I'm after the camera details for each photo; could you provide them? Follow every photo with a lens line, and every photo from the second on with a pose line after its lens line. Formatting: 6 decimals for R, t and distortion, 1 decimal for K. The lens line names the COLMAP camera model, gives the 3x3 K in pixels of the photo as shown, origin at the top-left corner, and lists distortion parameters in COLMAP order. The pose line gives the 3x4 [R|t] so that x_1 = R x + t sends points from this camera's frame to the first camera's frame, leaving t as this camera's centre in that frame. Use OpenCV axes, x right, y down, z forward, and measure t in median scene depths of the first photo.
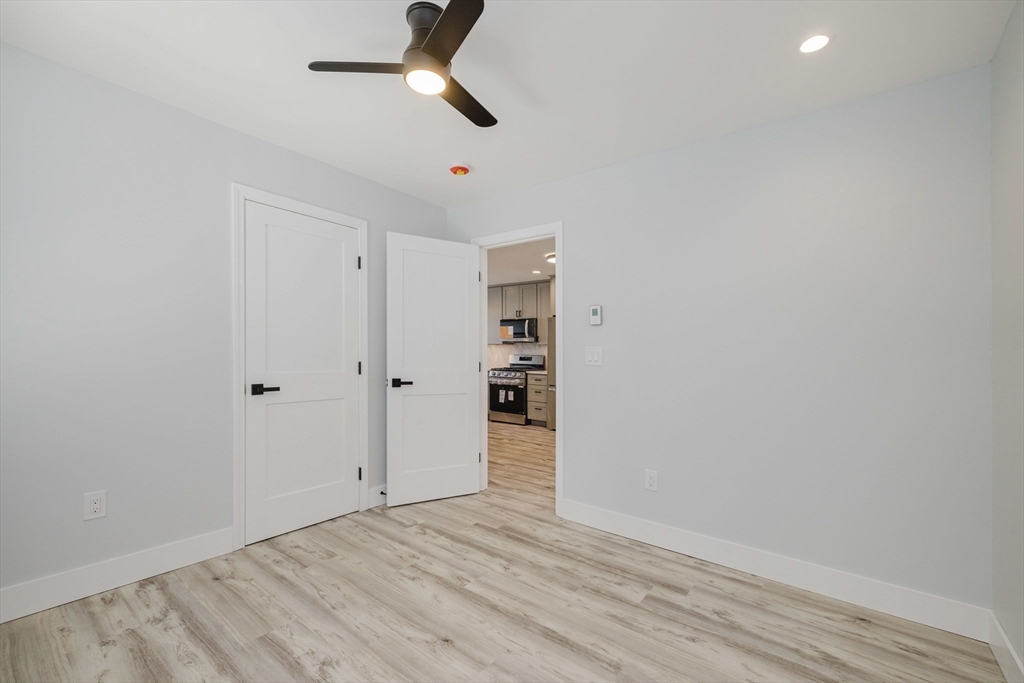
lens RADIAL K [[434.1, 0, 511.6], [0, 434.1, 350.6], [0, 0, 1]] dist [0.003292, 0.000694]
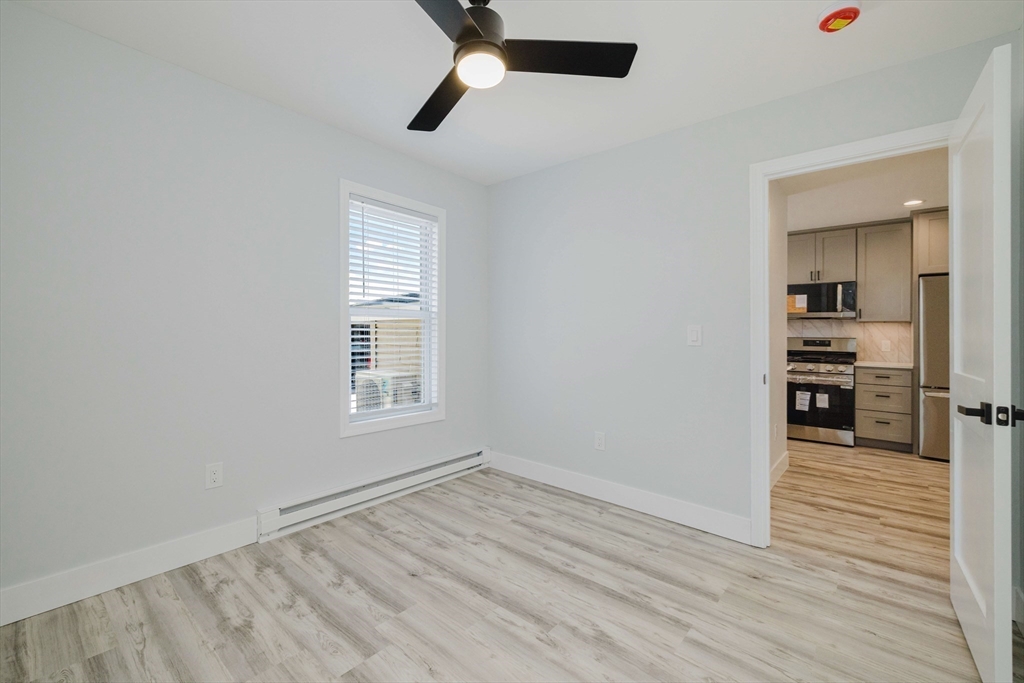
lens RADIAL K [[434.1, 0, 506.8], [0, 434.1, 337.9], [0, 0, 1]] dist [0.003292, 0.000694]
pose [[0.998471, -0.006743, -0.054865, -0.407874], [0.007678, 0.999829, 0.016841, -0.004977], [0.054742, -0.017237, 0.998352, 0.296440]]
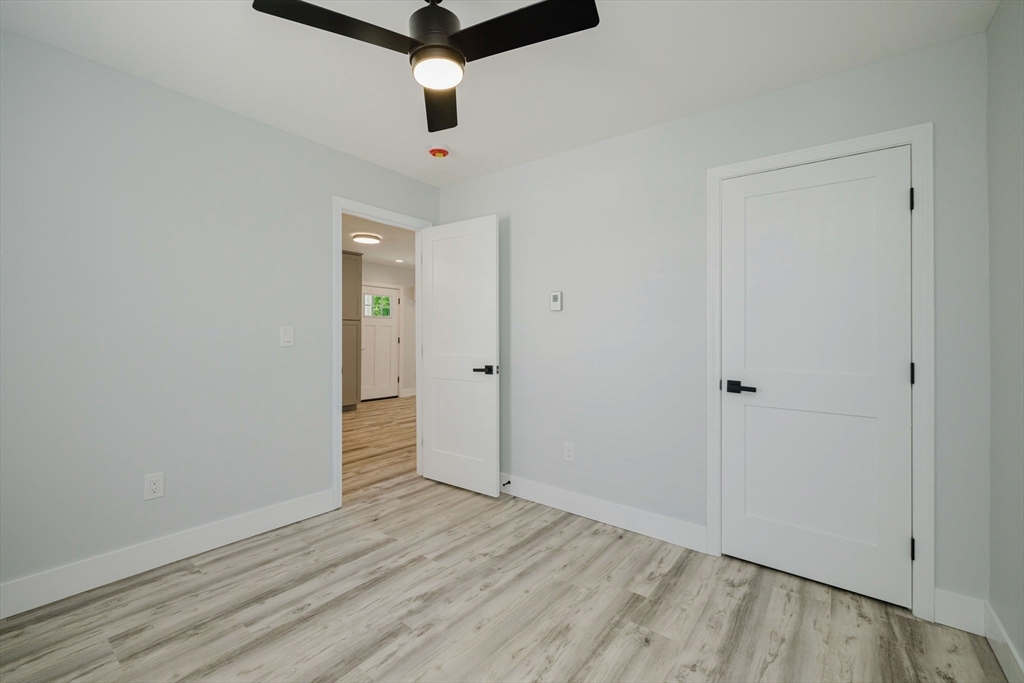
lens RADIAL K [[434.1, 0, 504.5], [0, 434.1, 332.6], [0, 0, 1]] dist [0.003292, 0.000694]
pose [[0.010262, -0.013395, 0.999858, -1.222037], [-0.012773, 0.999827, 0.013526, -0.023320], [-0.999866, -0.012910, 0.010089, 0.935939]]
